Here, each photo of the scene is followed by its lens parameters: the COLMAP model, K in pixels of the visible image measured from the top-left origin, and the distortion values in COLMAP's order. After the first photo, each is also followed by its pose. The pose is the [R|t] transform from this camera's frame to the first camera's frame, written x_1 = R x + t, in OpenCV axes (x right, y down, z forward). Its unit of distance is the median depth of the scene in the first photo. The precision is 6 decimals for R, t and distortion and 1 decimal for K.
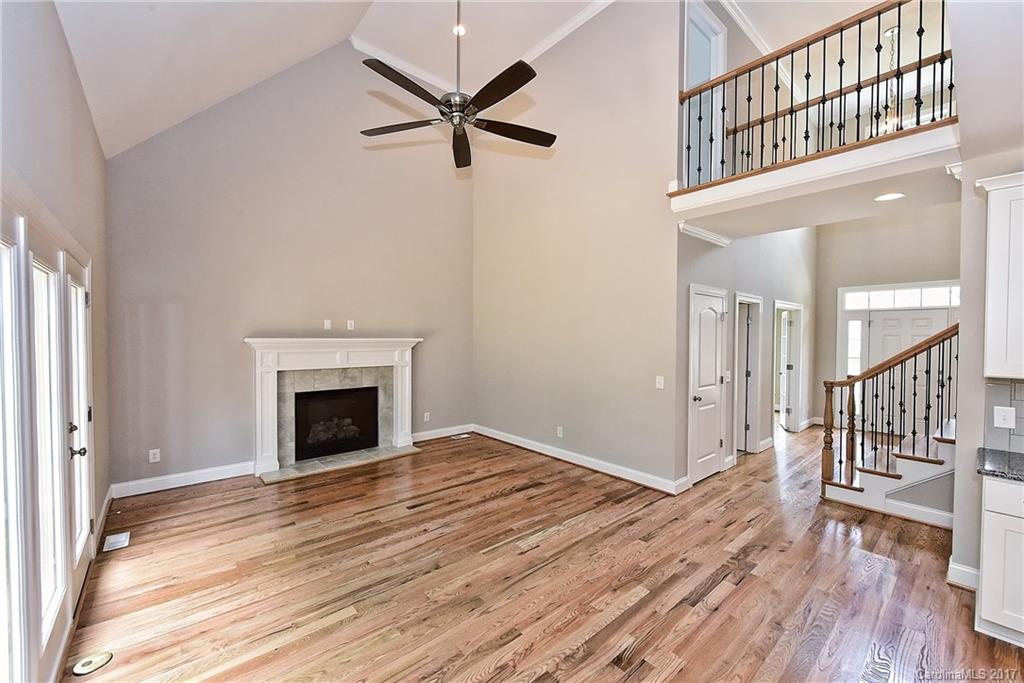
lens RADIAL K [[407.8, 0, 520.3], [0, 407.8, 344.6], [0, 0, 1]] dist [-0.001022, -0.000871]
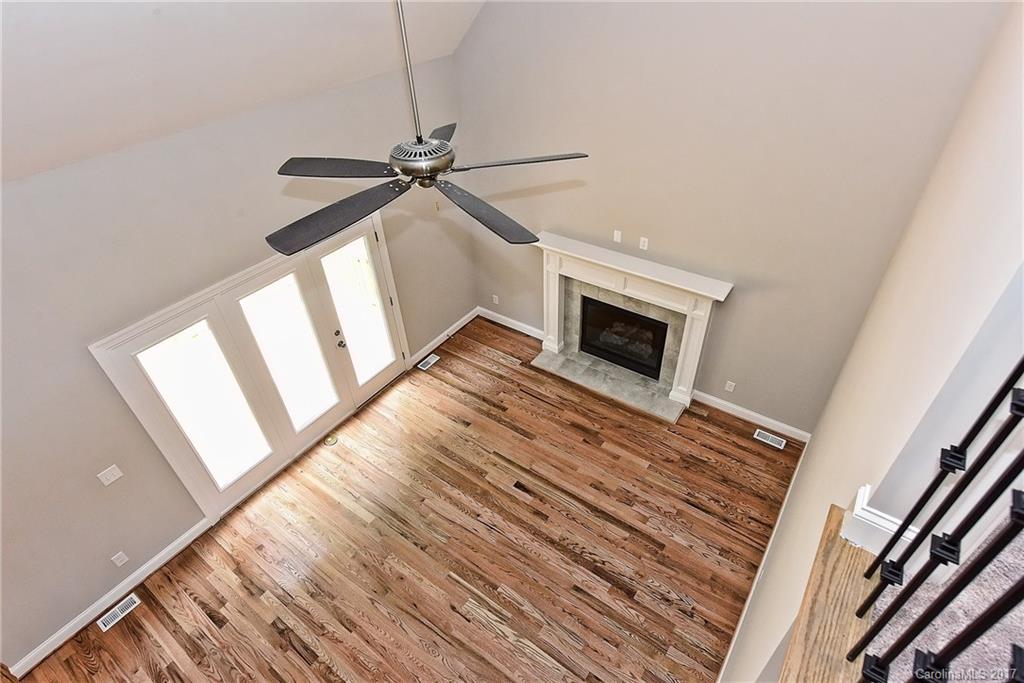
lens RADIAL K [[533.8, 0, 507.9], [0, 533.8, 346.6], [0, 0, 1]] dist [0.004986, 0.000334]
pose [[0.211459, 0.604559, -0.767980, 0.482017], [0.028182, 0.781650, 0.623080, -0.626942], [0.976980, -0.153399, 0.148249, 0.704302]]
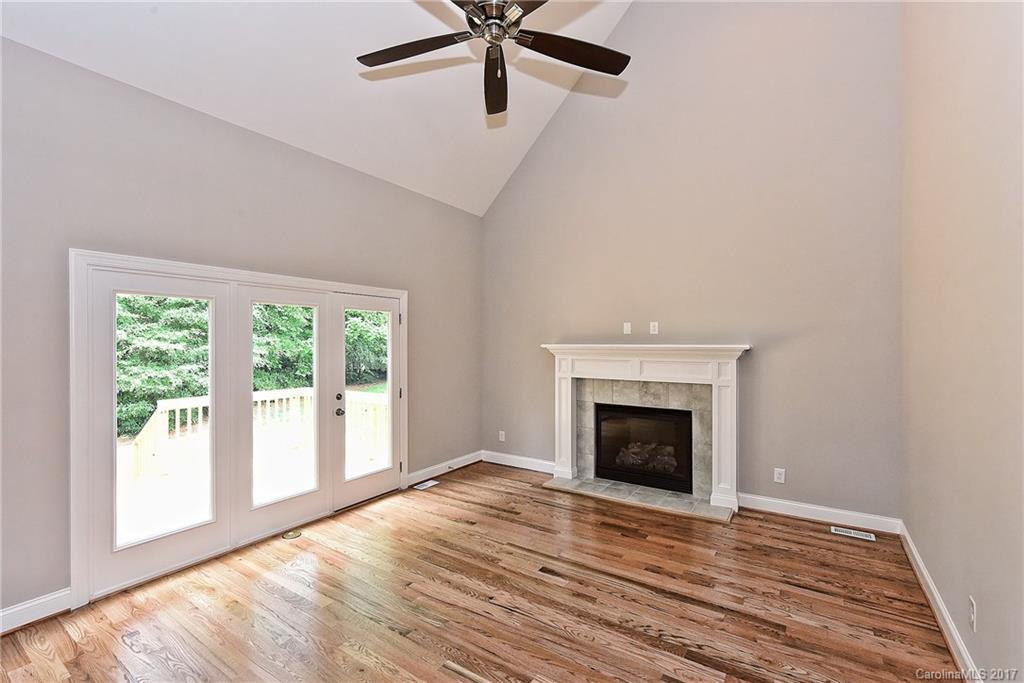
lens RADIAL K [[452.1, 0, 509.4], [0, 452.1, 343.8], [0, 0, 1]] dist [0.000347, -0.000718]
pose [[0.247735, -0.000223, -0.968828, 0.443486], [-0.017590, 0.999834, -0.004728, -0.009032], [0.968668, 0.018213, 0.247690, 0.617123]]
